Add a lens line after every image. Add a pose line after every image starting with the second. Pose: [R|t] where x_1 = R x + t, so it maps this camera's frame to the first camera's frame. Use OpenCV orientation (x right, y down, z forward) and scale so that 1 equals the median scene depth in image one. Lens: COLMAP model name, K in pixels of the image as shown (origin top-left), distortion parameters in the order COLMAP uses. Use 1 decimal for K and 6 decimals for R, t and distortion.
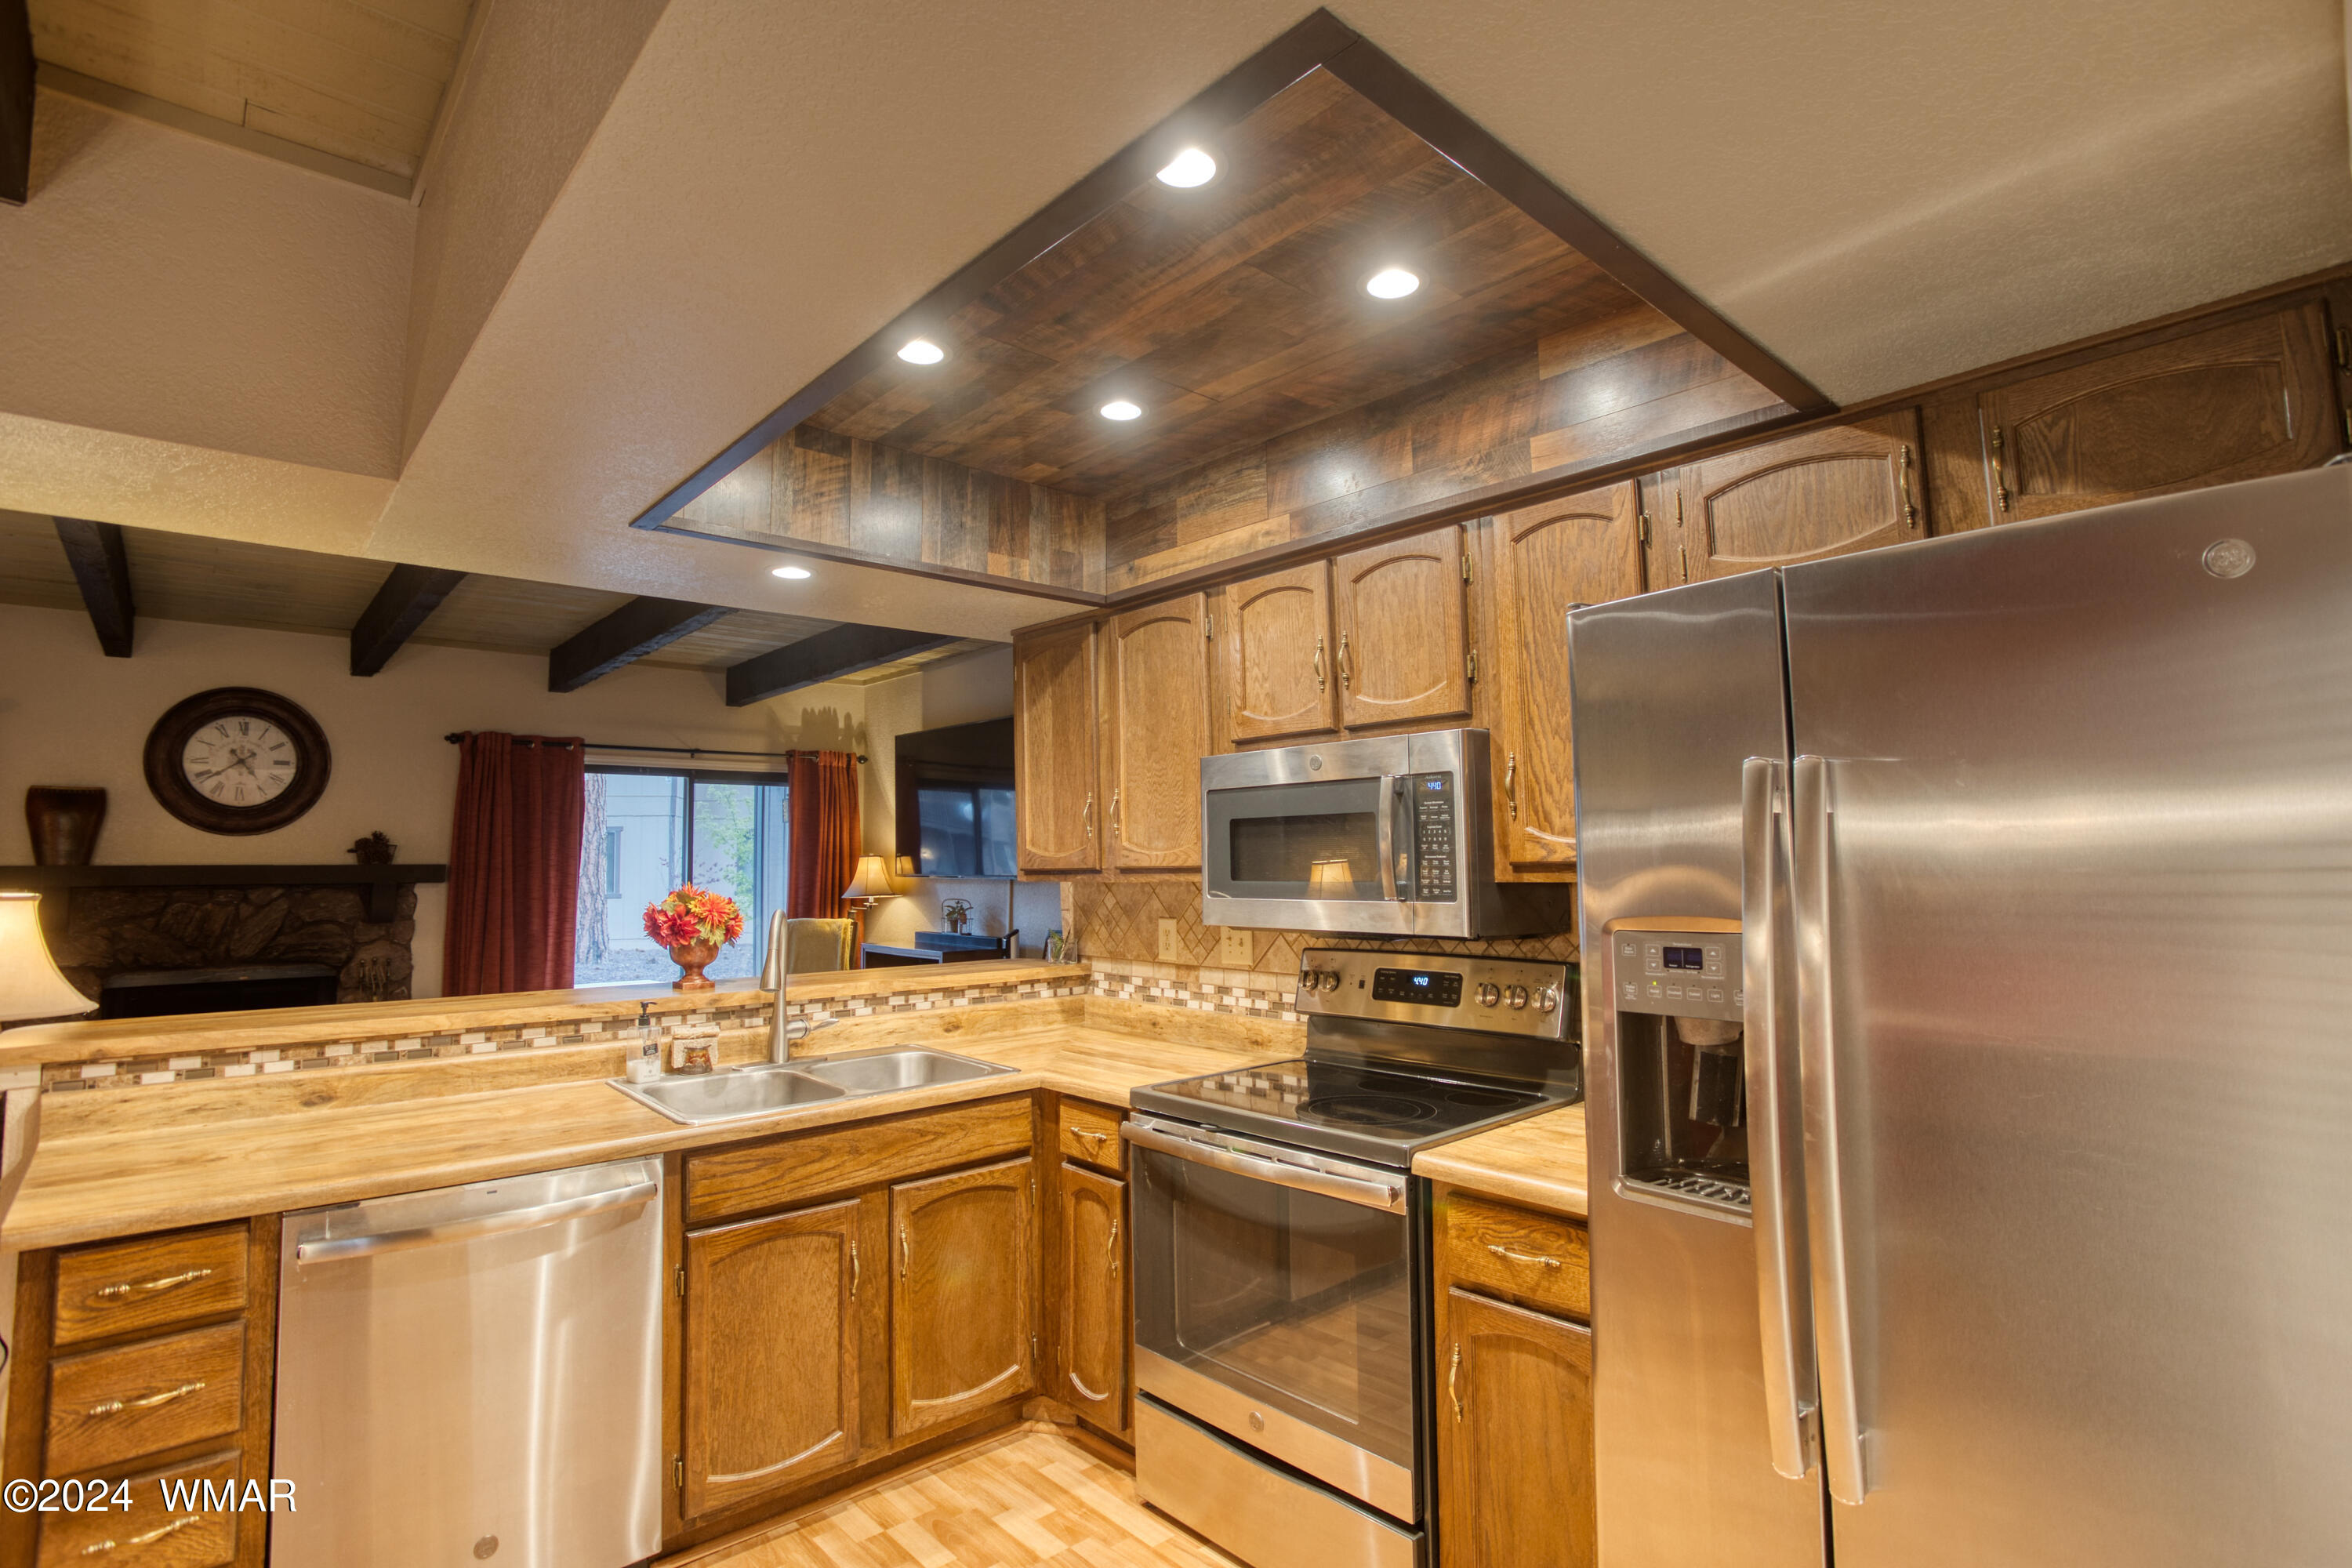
lens RADIAL K [[1169.7, 0, 1177.6], [0, 1169.7, 767.1], [0, 0, 1]] dist [-0.064932, 0.026486]
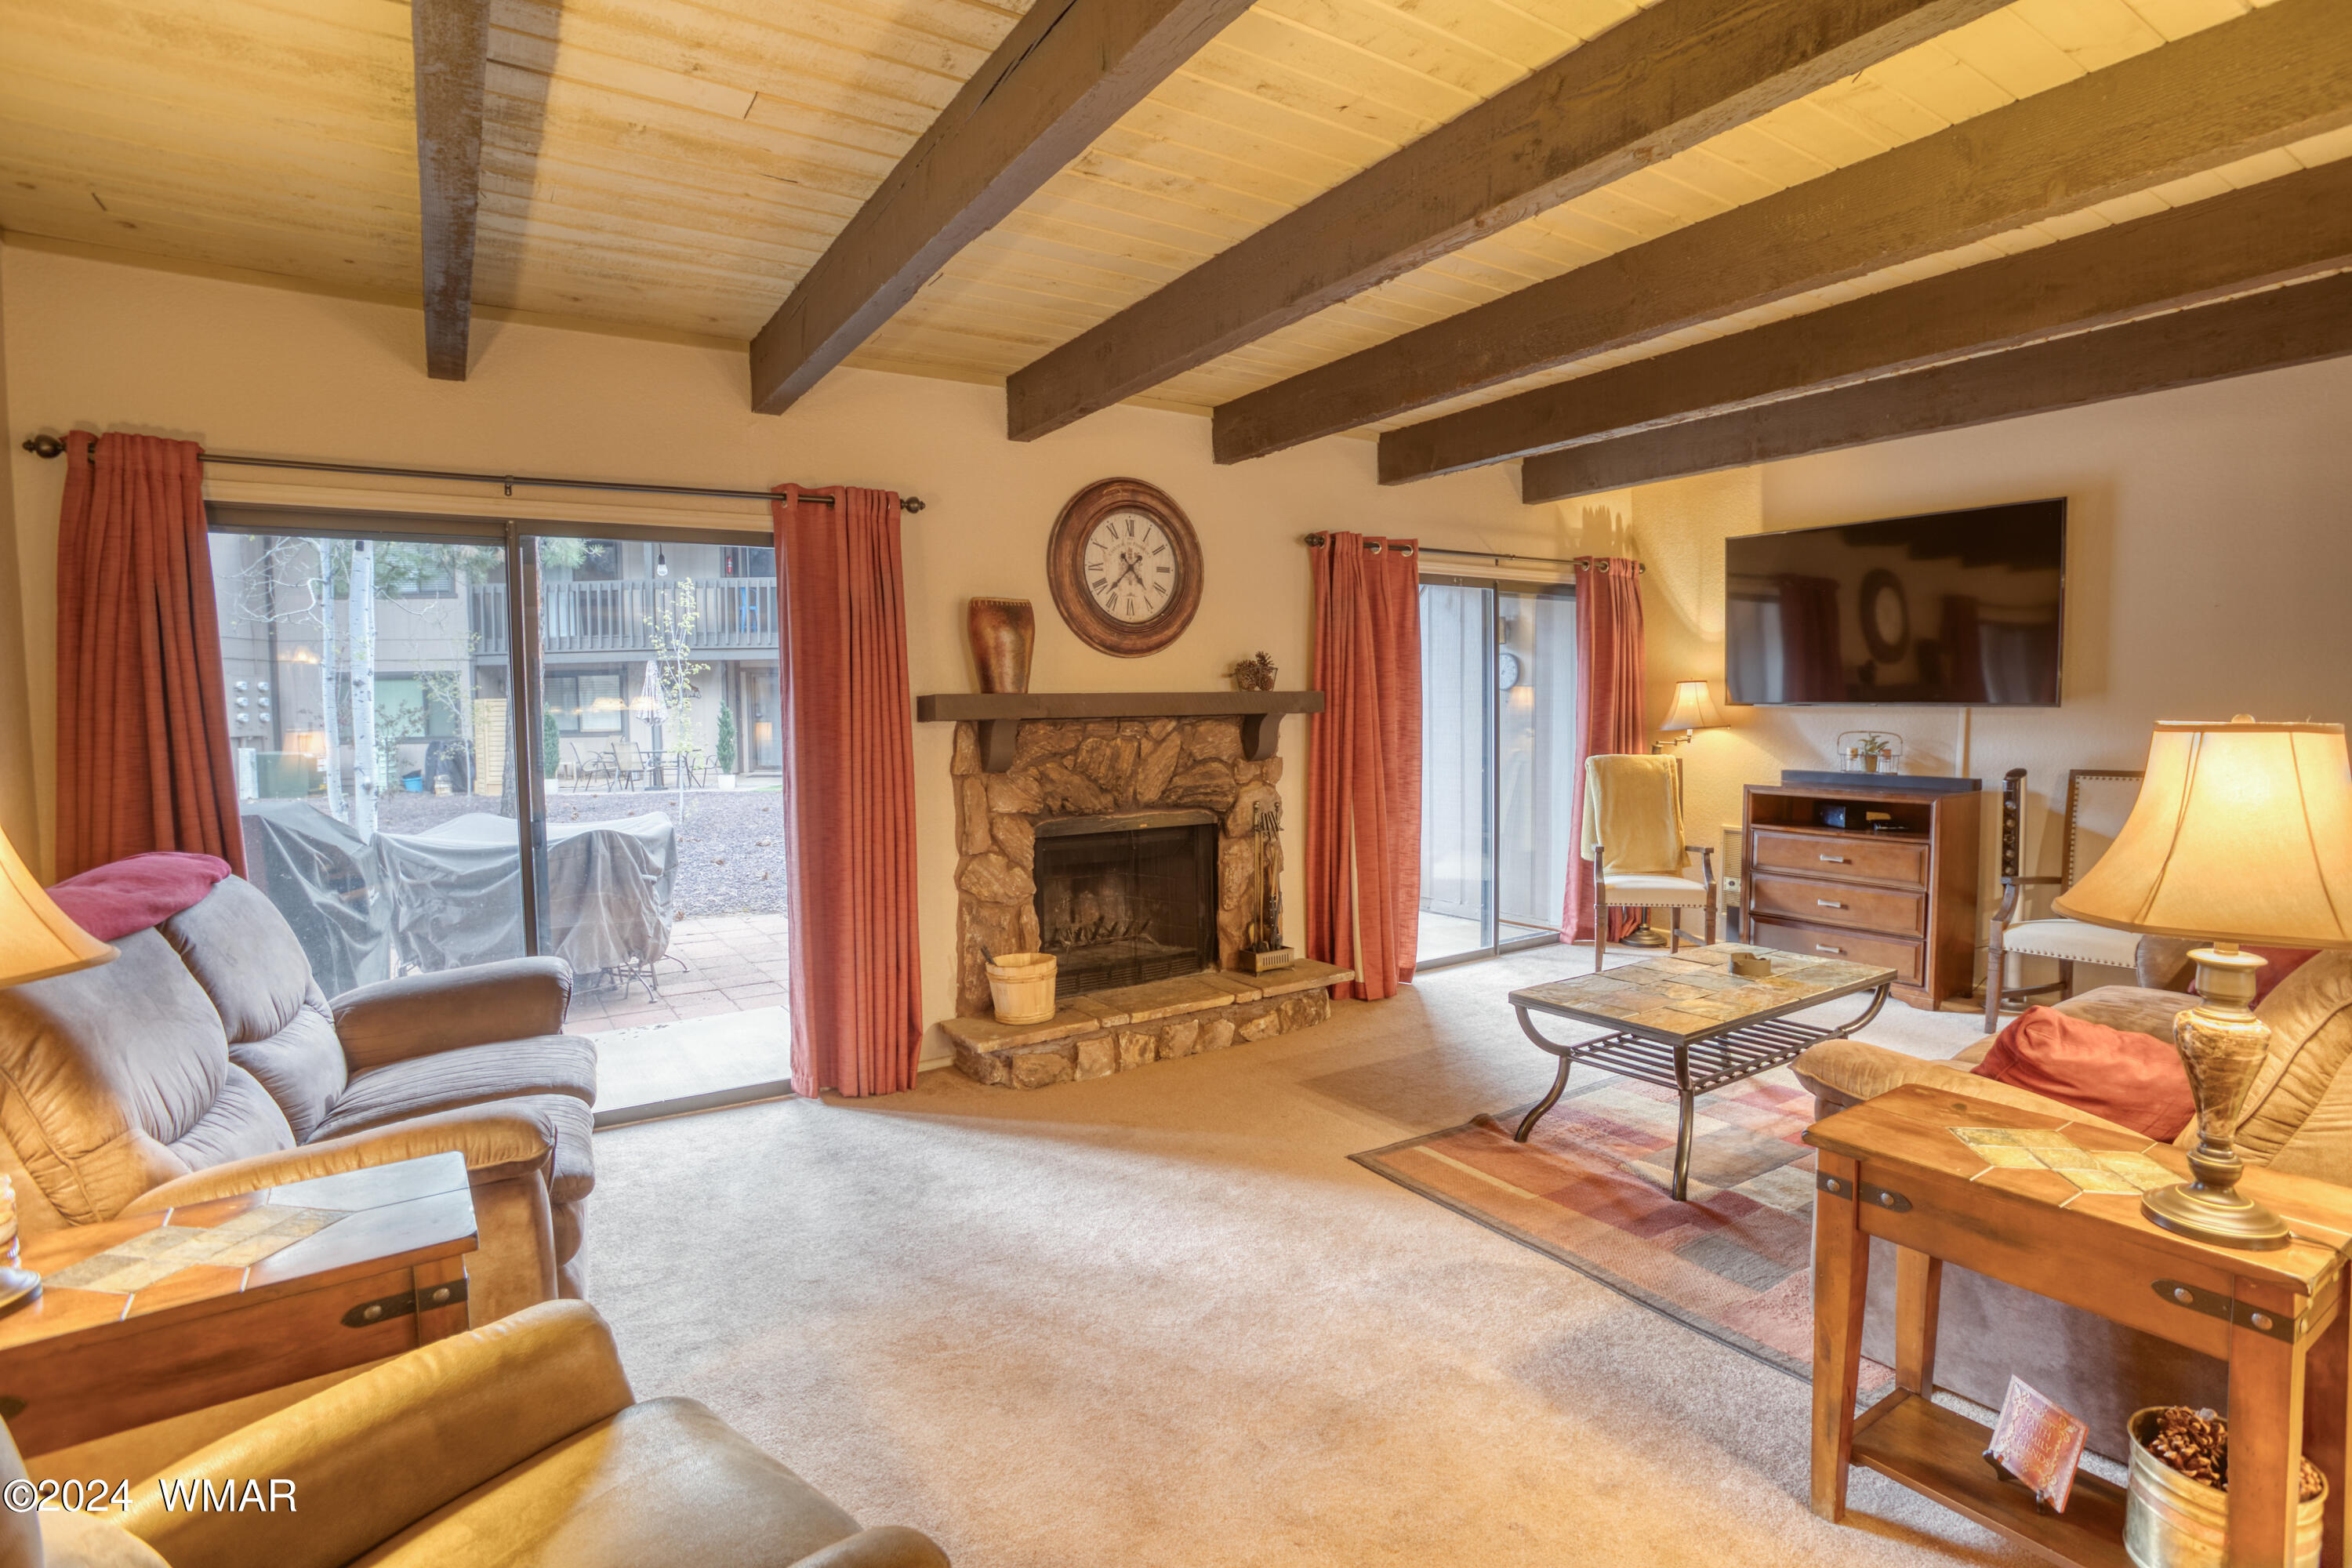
lens RADIAL K [[1169.7, 0, 1177.6], [0, 1169.7, 767.1], [0, 0, 1]] dist [-0.064932, 0.026486]
pose [[0.990845, 0.005350, -0.134900, -1.195683], [0.013733, 0.990037, 0.140133, 0.035204], [0.134306, -0.140703, 0.980900, 0.257265]]
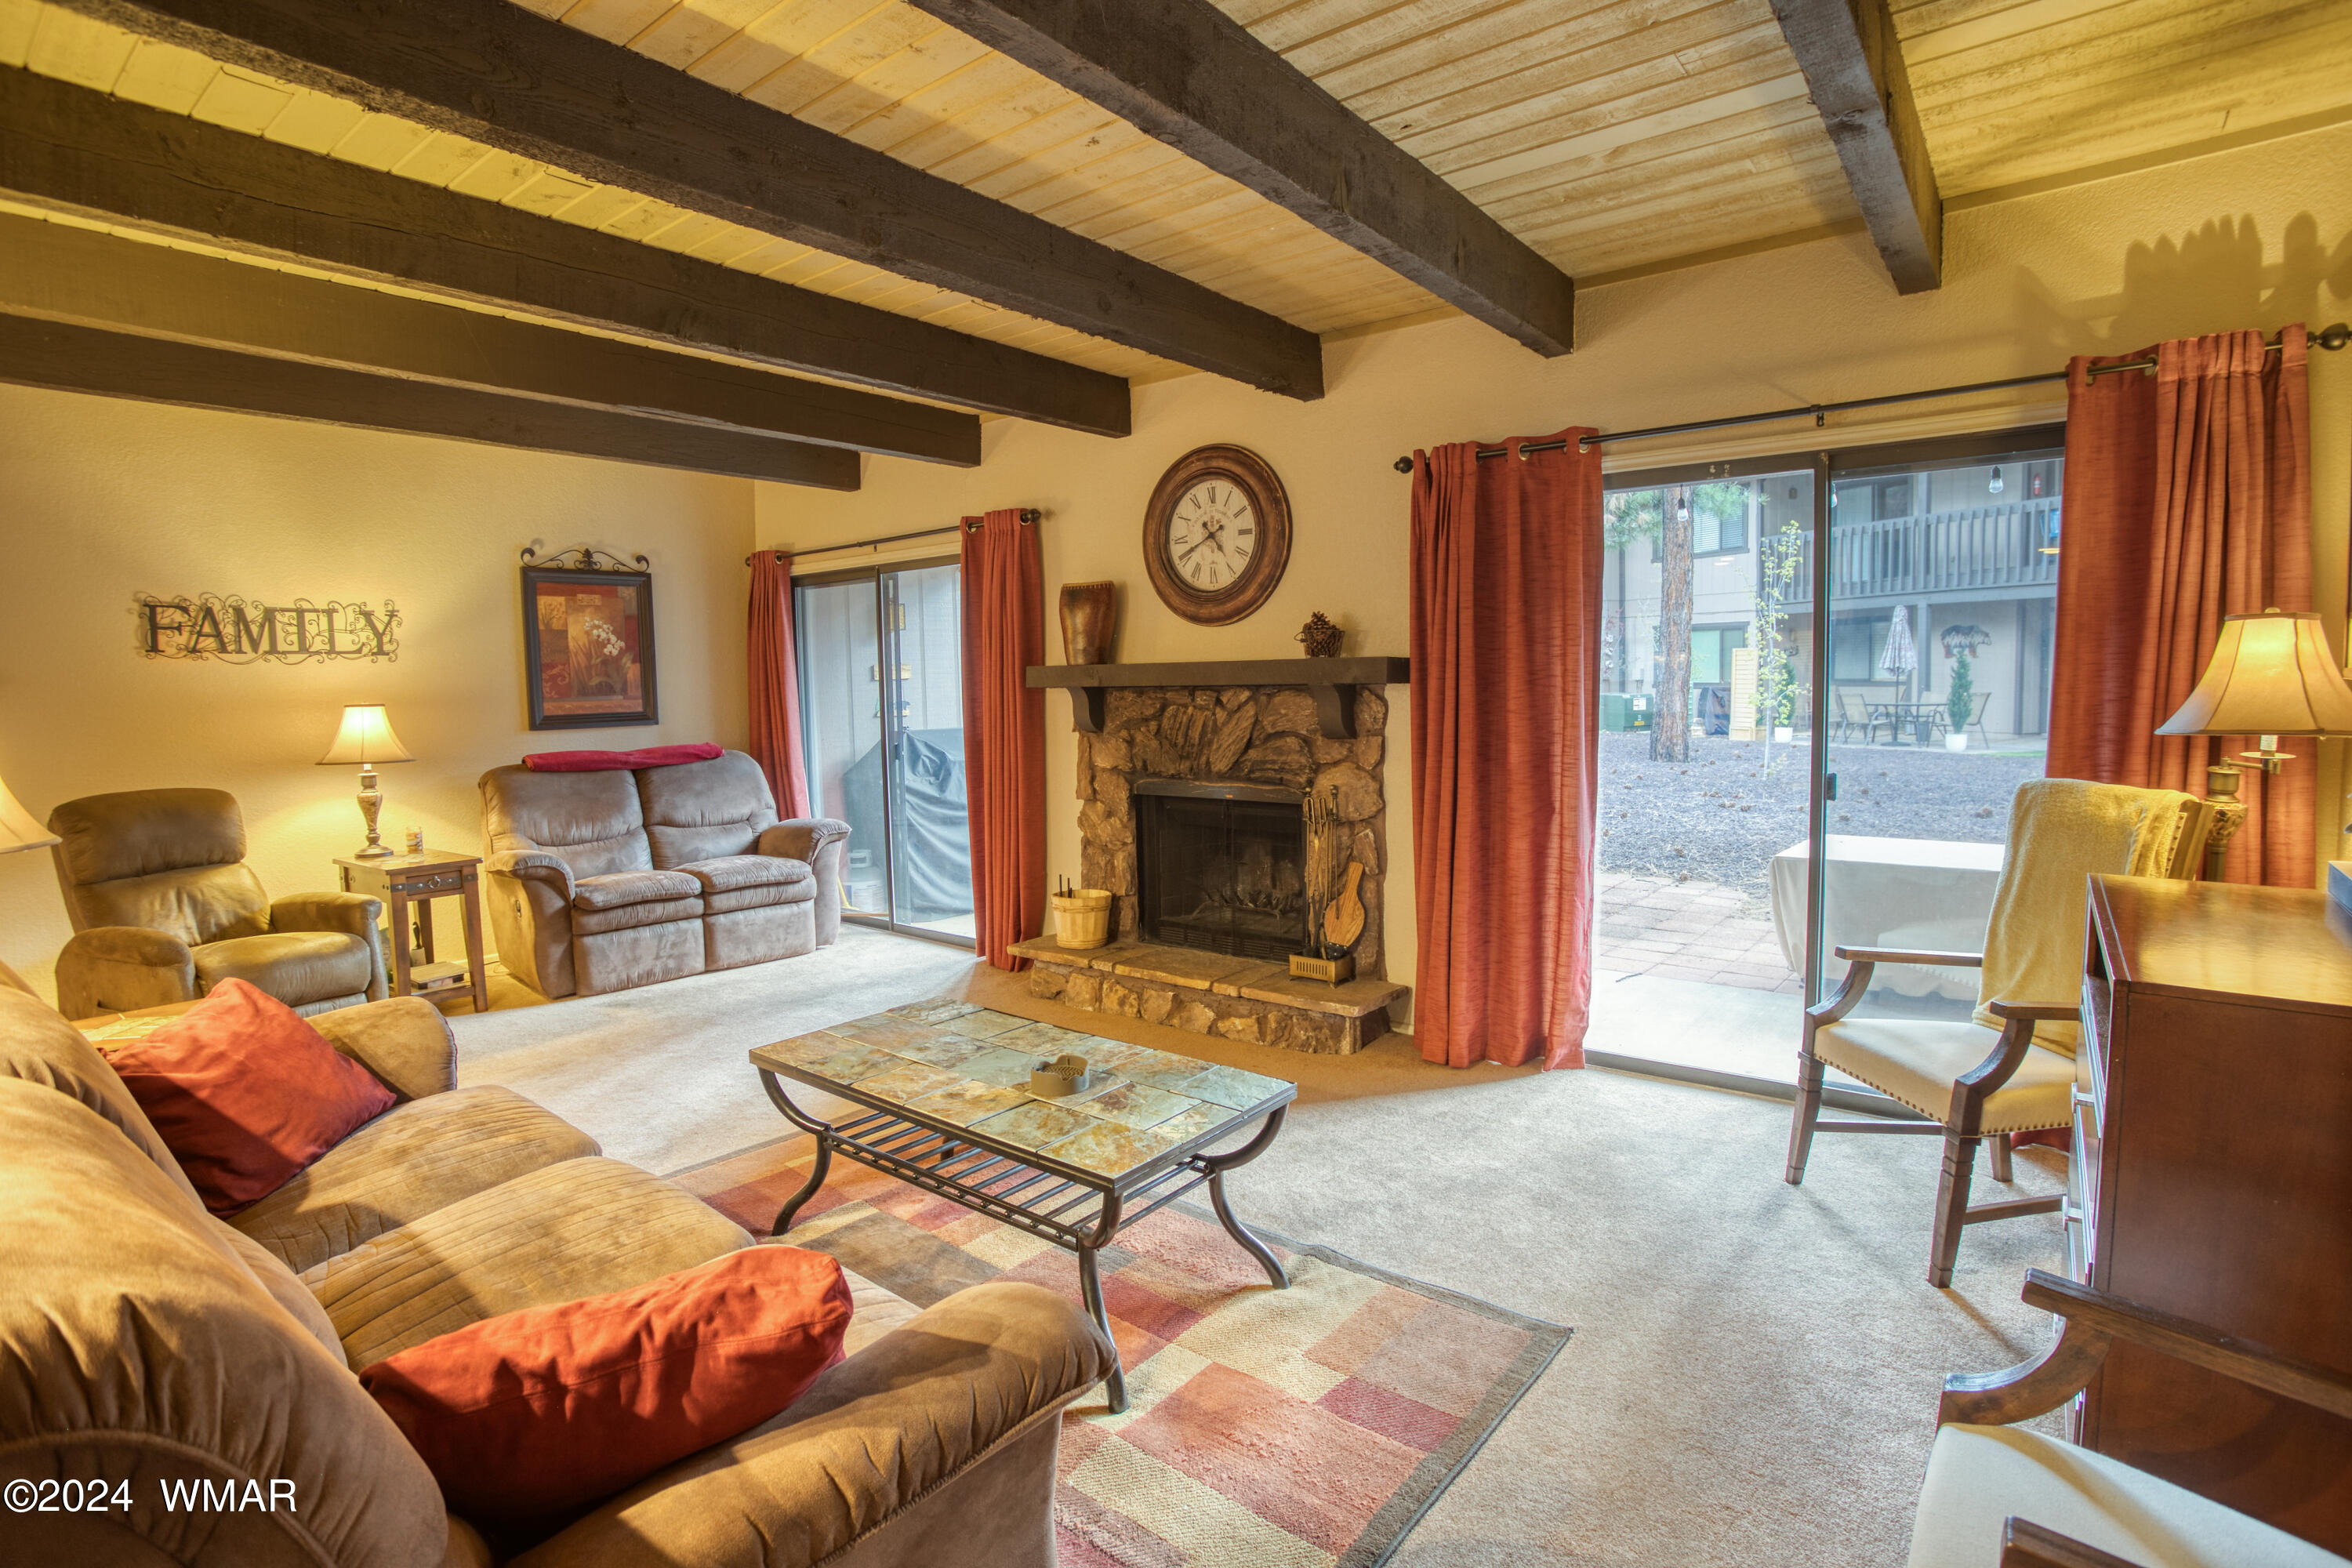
lens RADIAL K [[1169.7, 0, 1177.6], [0, 1169.7, 767.1], [0, 0, 1]] dist [-0.064932, 0.026486]
pose [[0.170583, 0.088153, -0.981392, 0.027830], [0.102667, 0.988979, 0.106680, 0.120582], [0.979980, -0.118954, 0.159653, 1.449704]]
